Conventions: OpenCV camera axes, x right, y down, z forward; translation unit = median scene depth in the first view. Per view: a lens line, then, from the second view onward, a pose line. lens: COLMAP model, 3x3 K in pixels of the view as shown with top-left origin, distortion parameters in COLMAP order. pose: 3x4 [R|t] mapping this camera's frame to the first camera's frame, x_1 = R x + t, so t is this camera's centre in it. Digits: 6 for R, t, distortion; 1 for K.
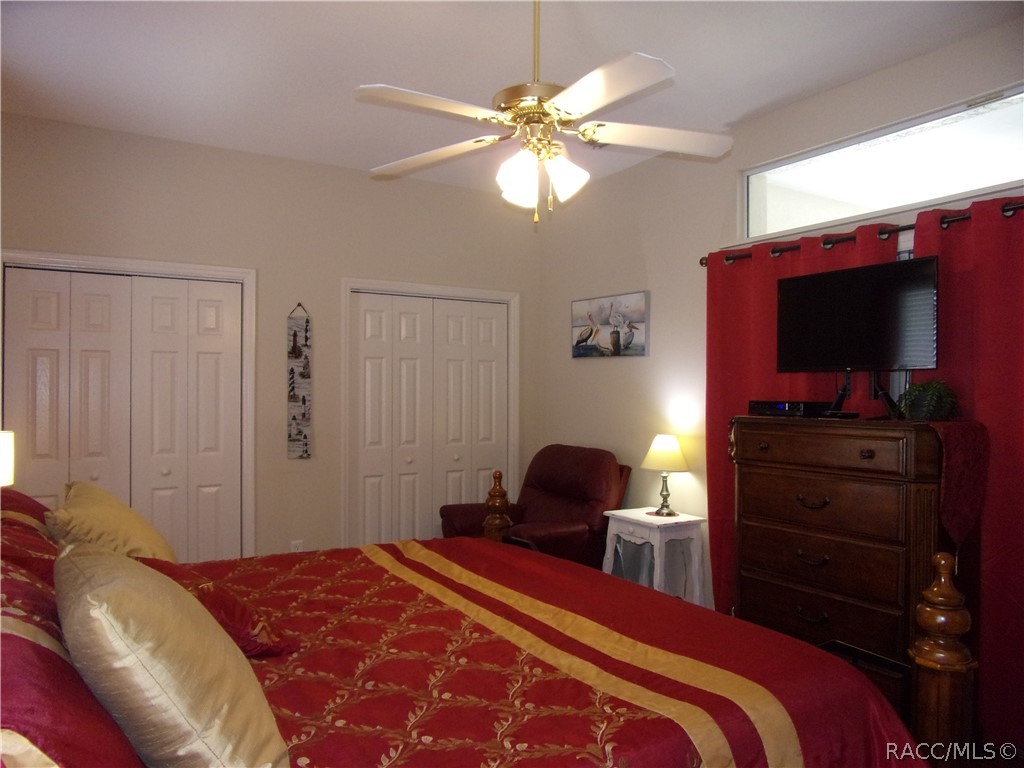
lens RADIAL K [[734.6, 0, 508.5], [0, 734.6, 390.1], [0, 0, 1]] dist [-0.030495, 0.002938]
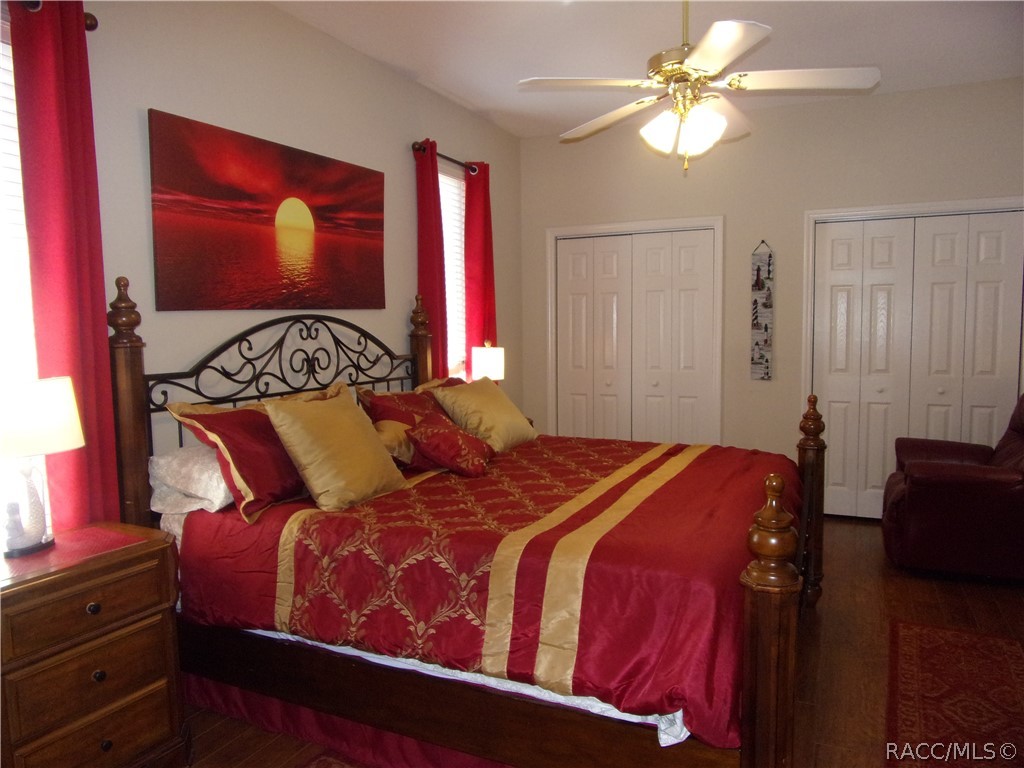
lens RADIAL K [[729.7, 0, 509.3], [0, 729.7, 389.8], [0, 0, 1]] dist [-0.062701, 0.033062]
pose [[0.555462, 0.065572, -0.828952, 0.425097], [0.011903, 0.996157, 0.086774, 0.007450], [0.831457, -0.058067, 0.552547, 0.060938]]
